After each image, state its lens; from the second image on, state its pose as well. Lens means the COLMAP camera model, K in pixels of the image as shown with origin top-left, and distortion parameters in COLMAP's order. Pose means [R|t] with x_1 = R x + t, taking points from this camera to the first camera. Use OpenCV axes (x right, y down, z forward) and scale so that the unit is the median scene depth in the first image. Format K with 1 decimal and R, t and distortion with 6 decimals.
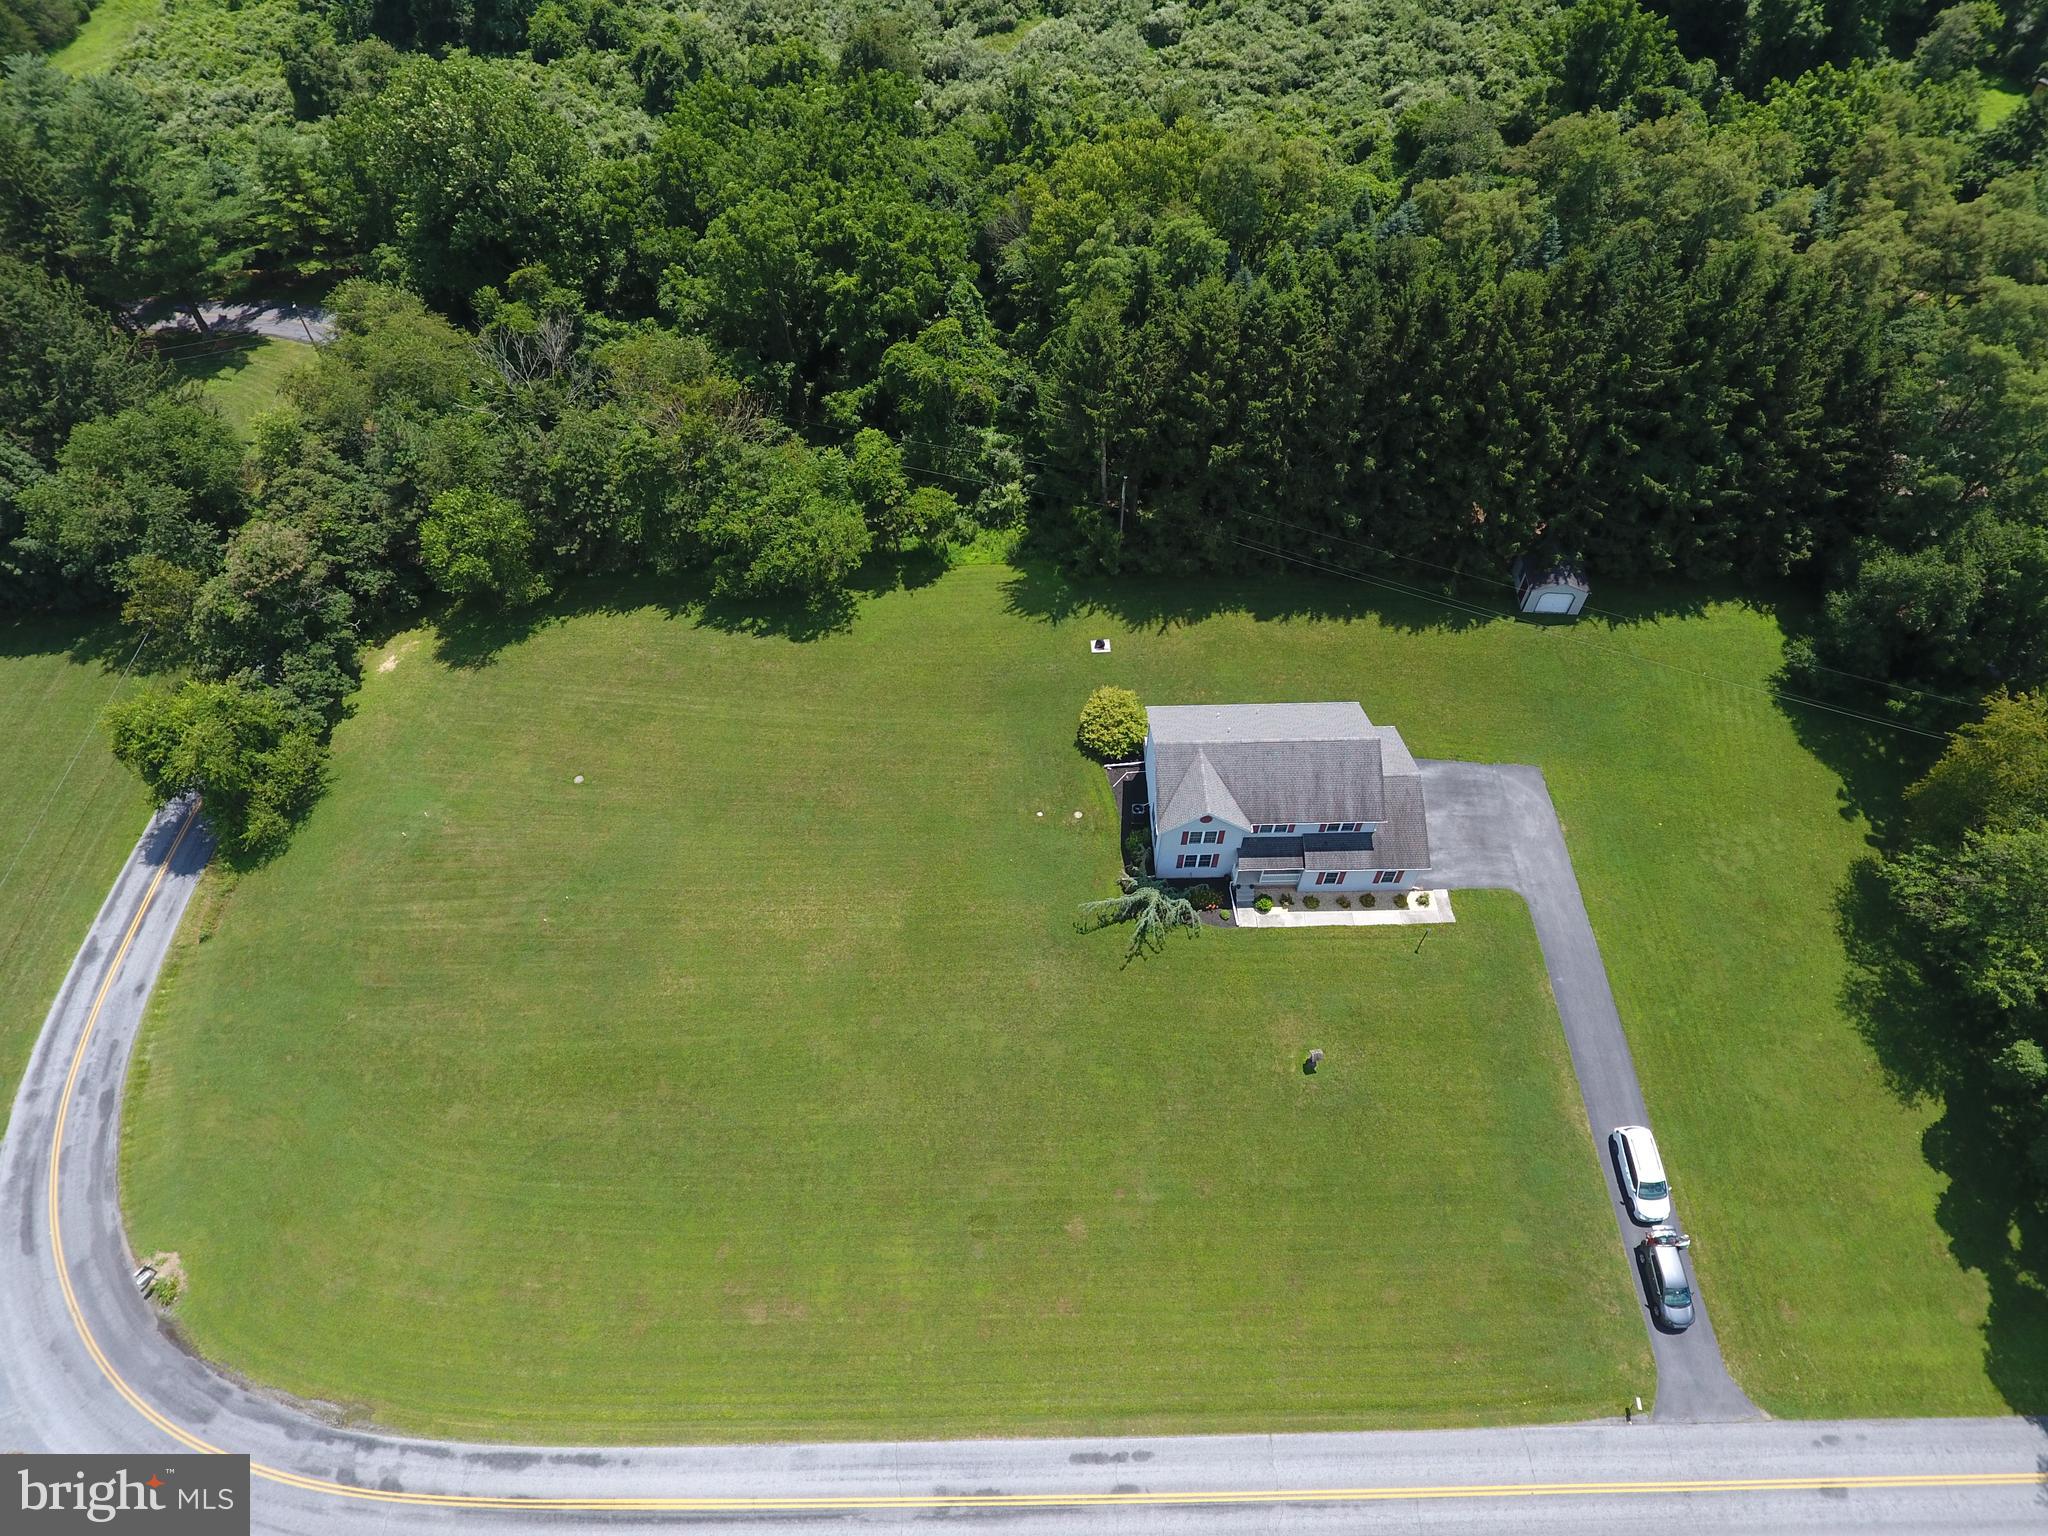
lens RADIAL K [[1199.6, 0, 1036.8], [0, 1199.6, 741.3], [0, 0, 1]] dist [-0.005563, -0.000071]
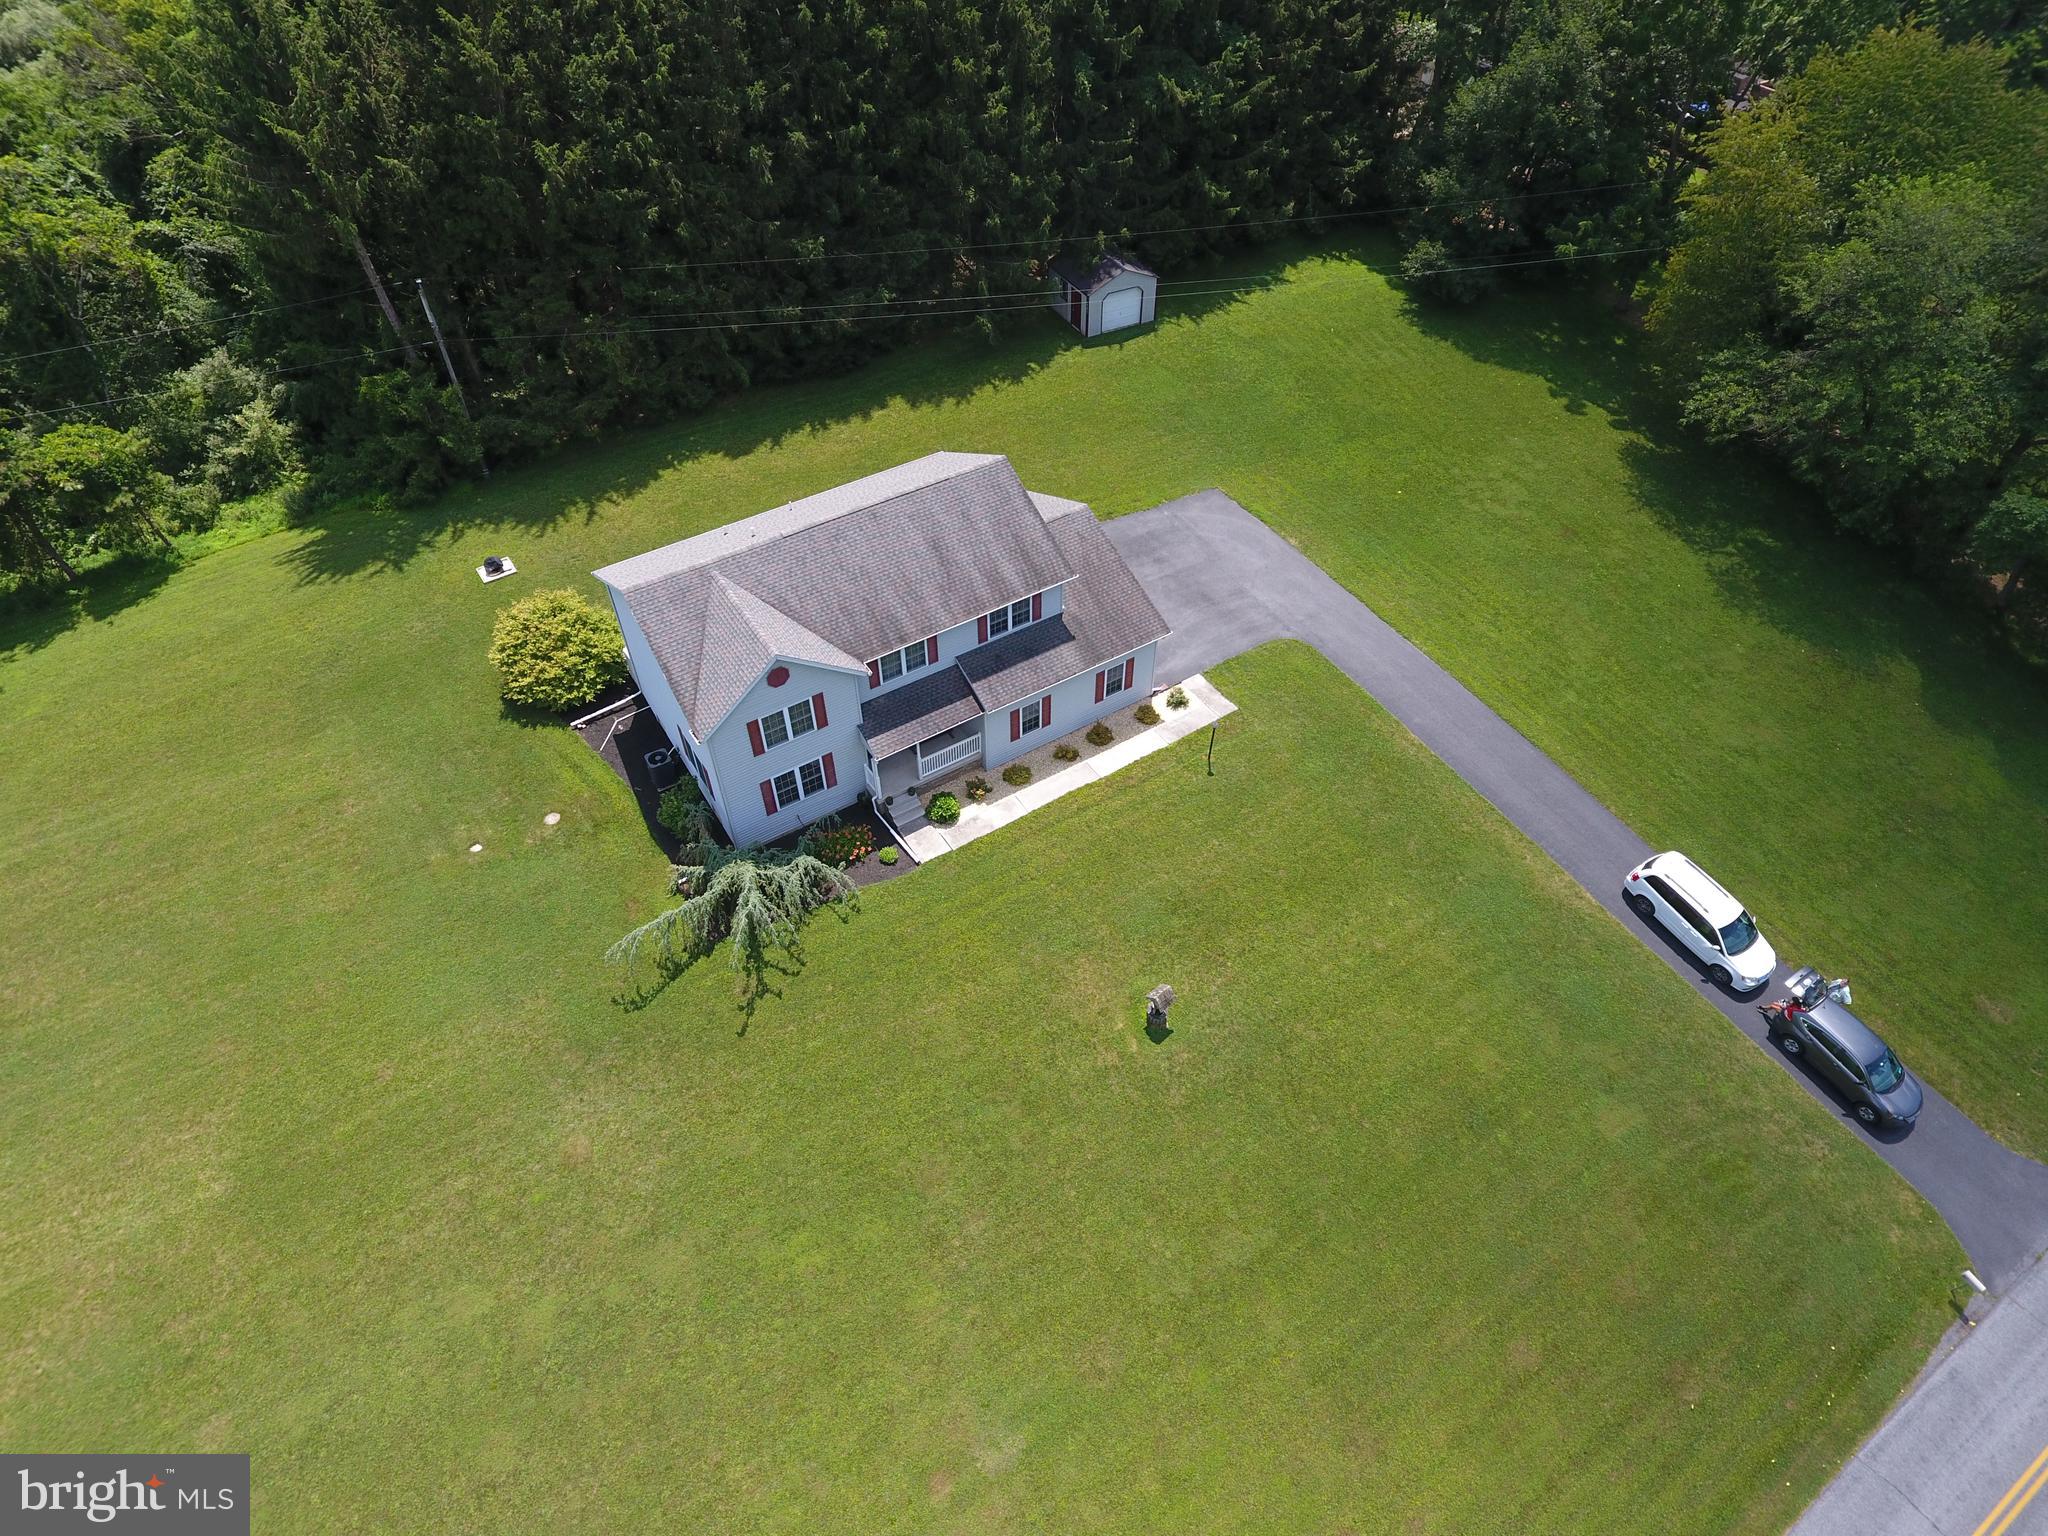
lens RADIAL K [[1199.6, 0, 1036.8], [0, 1199.6, 741.3], [0, 0, 1]] dist [-0.005563, -0.000071]
pose [[0.849613, -0.373336, 0.372529, 0.036303], [0.417521, 0.907668, -0.042590, 0.158909], [-0.322232, 0.191724, 0.927043, 0.510425]]
